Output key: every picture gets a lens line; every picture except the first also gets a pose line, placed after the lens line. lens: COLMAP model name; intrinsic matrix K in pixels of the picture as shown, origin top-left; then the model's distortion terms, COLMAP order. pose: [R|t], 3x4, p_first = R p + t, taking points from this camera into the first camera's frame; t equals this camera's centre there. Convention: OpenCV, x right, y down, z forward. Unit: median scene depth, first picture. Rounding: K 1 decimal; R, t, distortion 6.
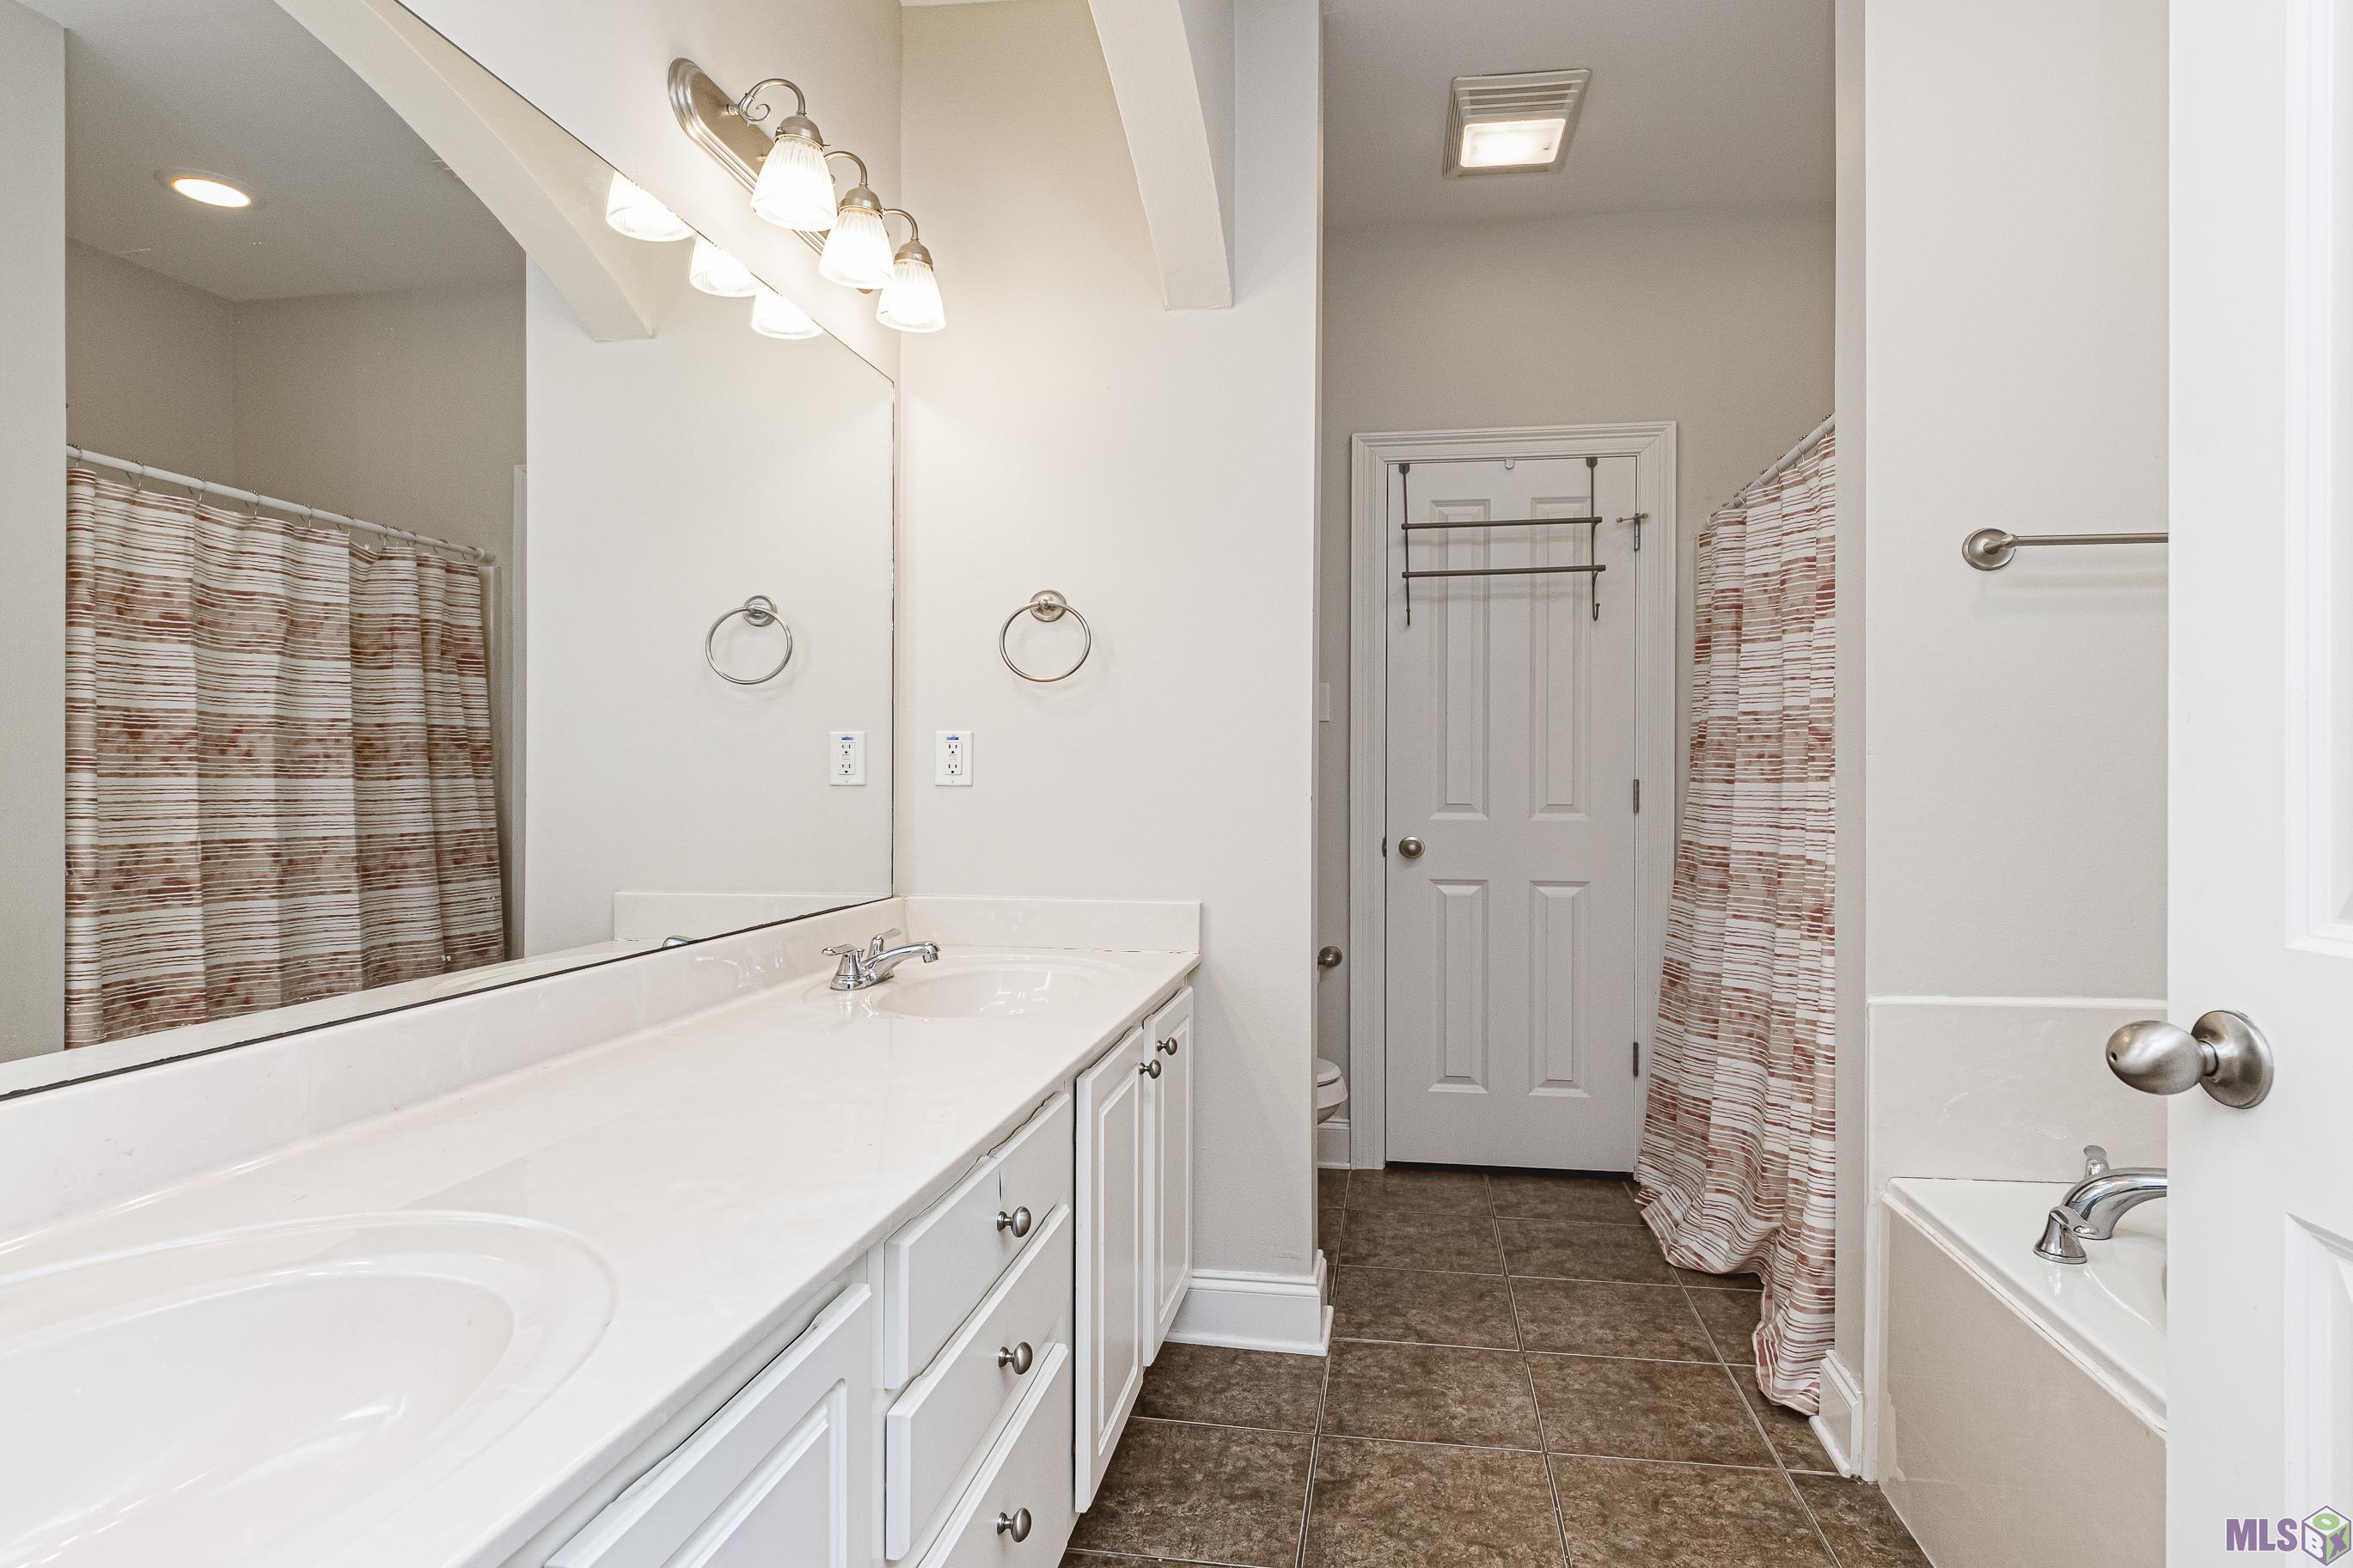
lens RADIAL K [[1105.4, 0, 1174.8], [0, 1105.4, 786.6], [0, 0, 1]] dist [0.007385, -0.003372]
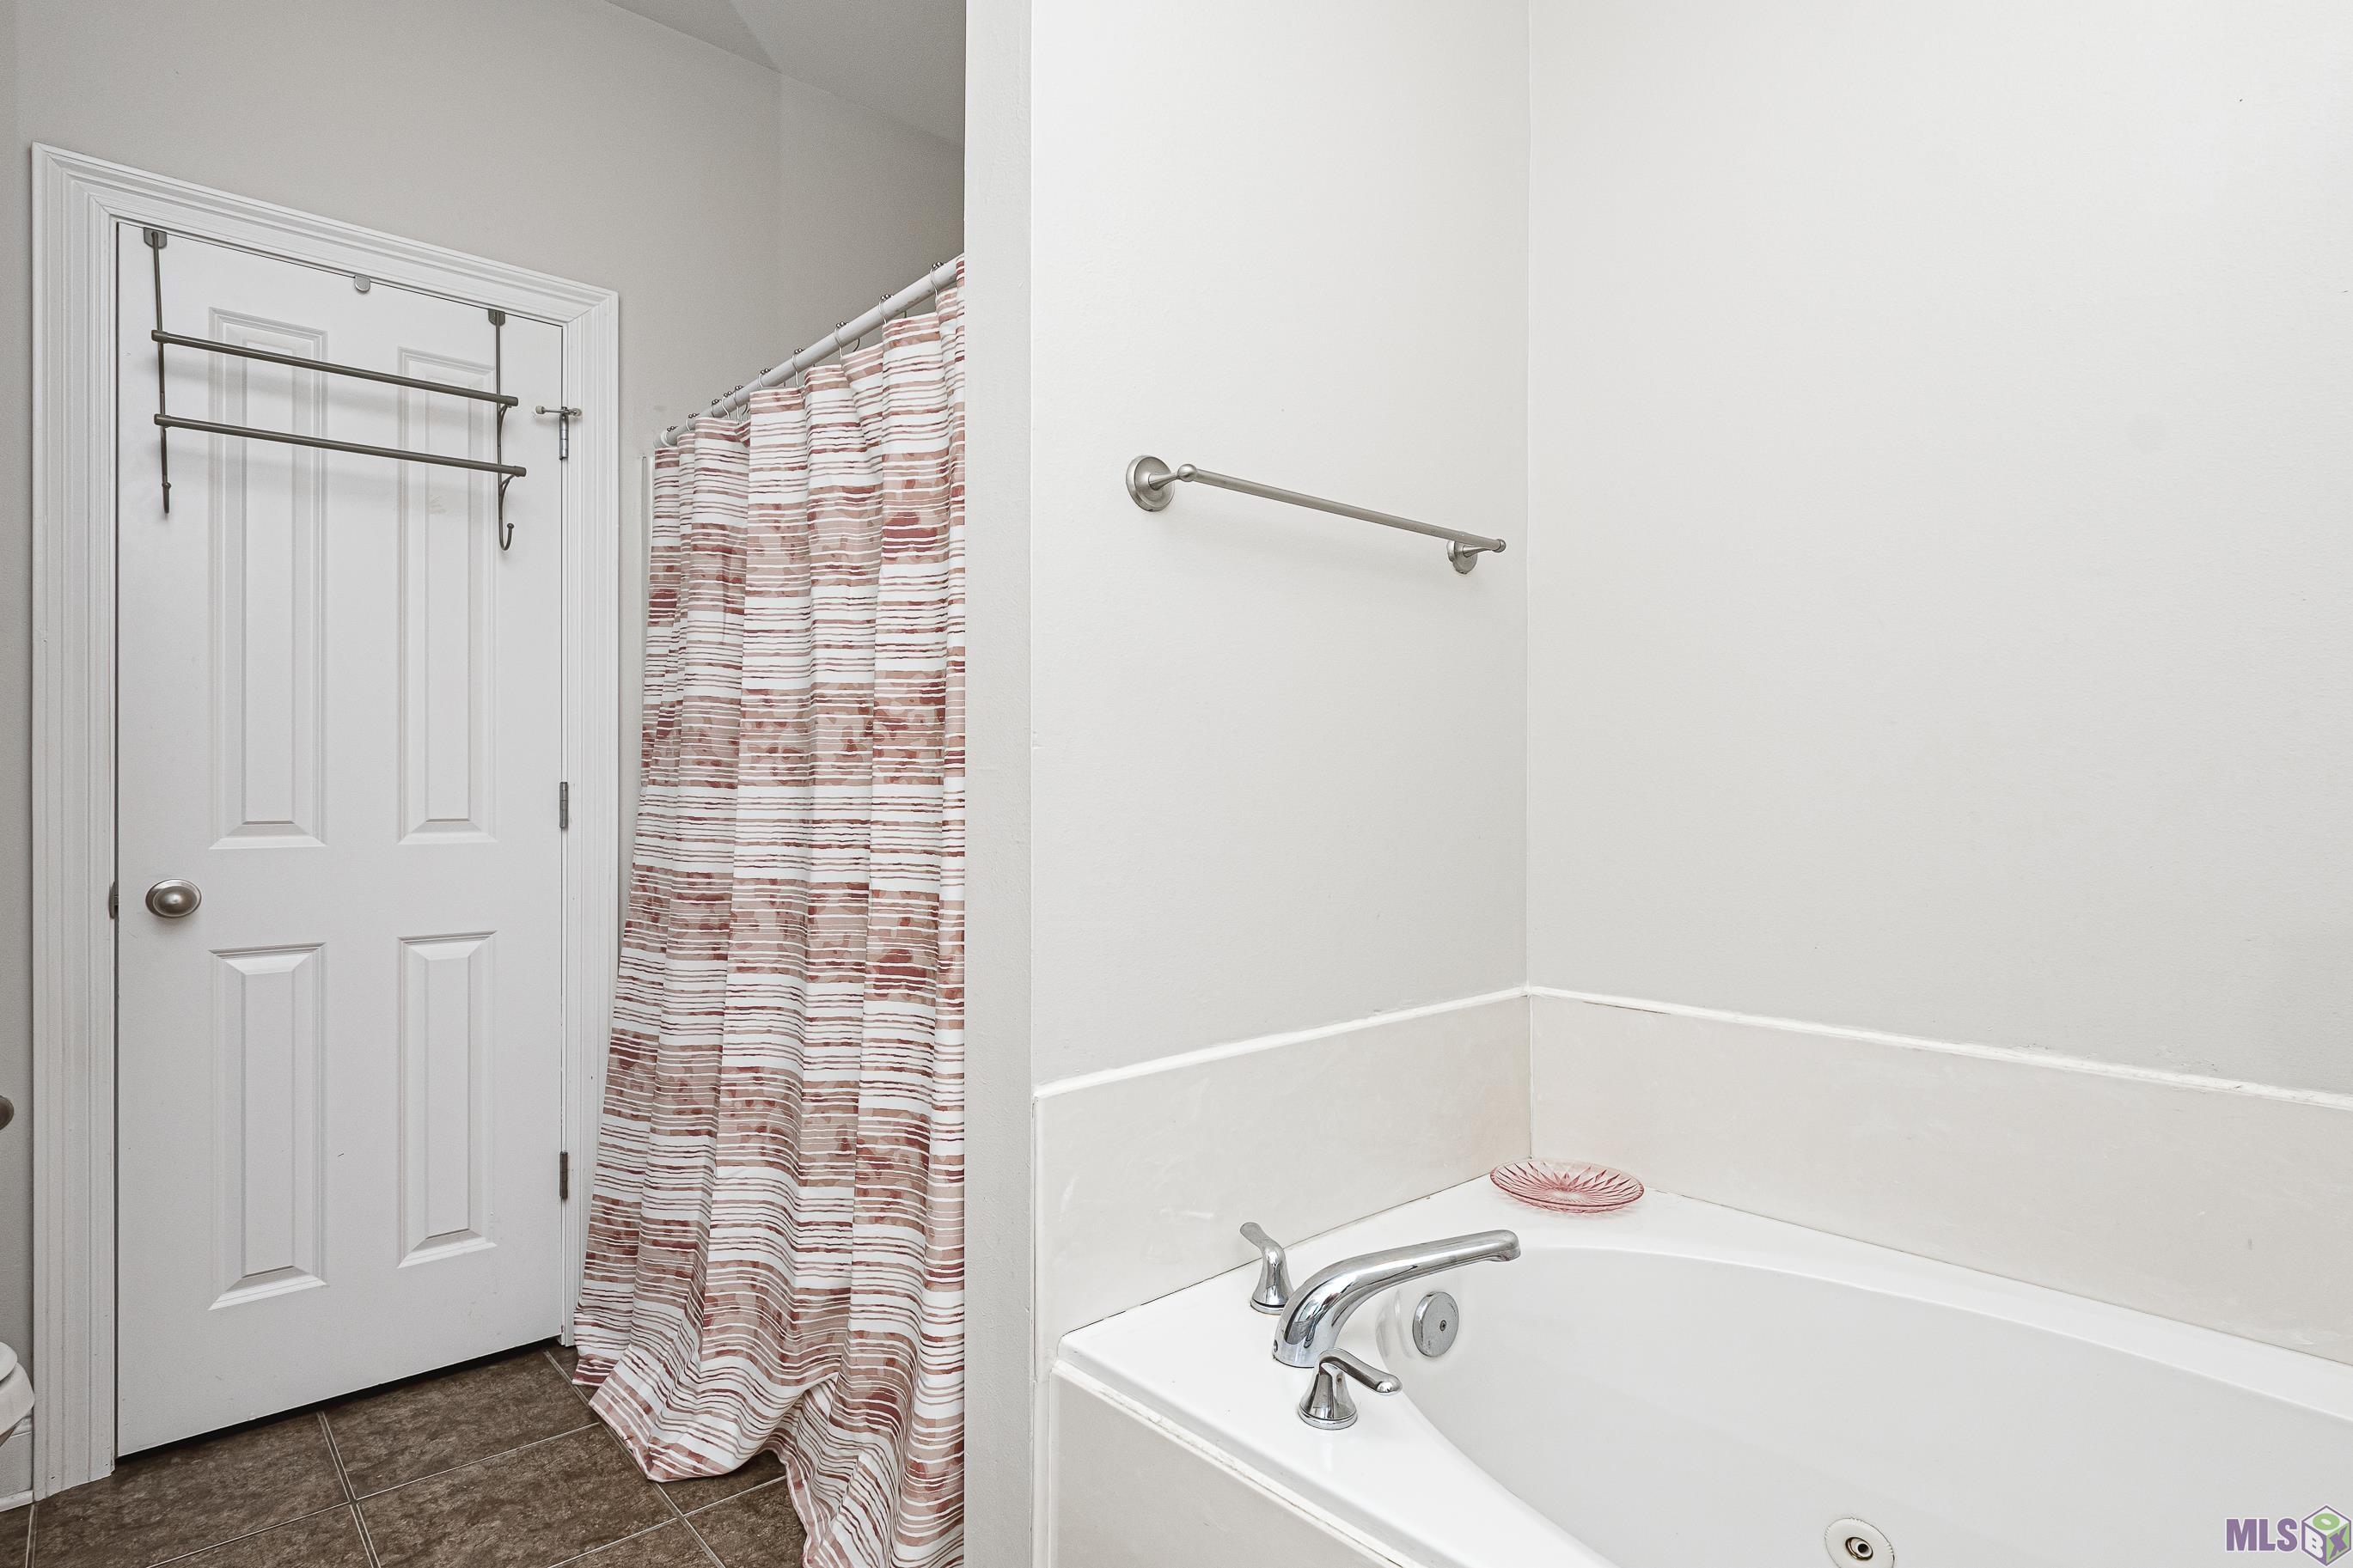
lens RADIAL K [[1272.8, 0, 1168.5], [0, 1272.8, 789.4], [0, 0, 1]] dist [0.000938, -0.001087]
pose [[0.623973, -0.002581, 0.781442, 0.025342], [0.003716, 0.999993, 0.000335, -0.000510], [-0.781437, 0.002695, 0.623978, 0.235984]]
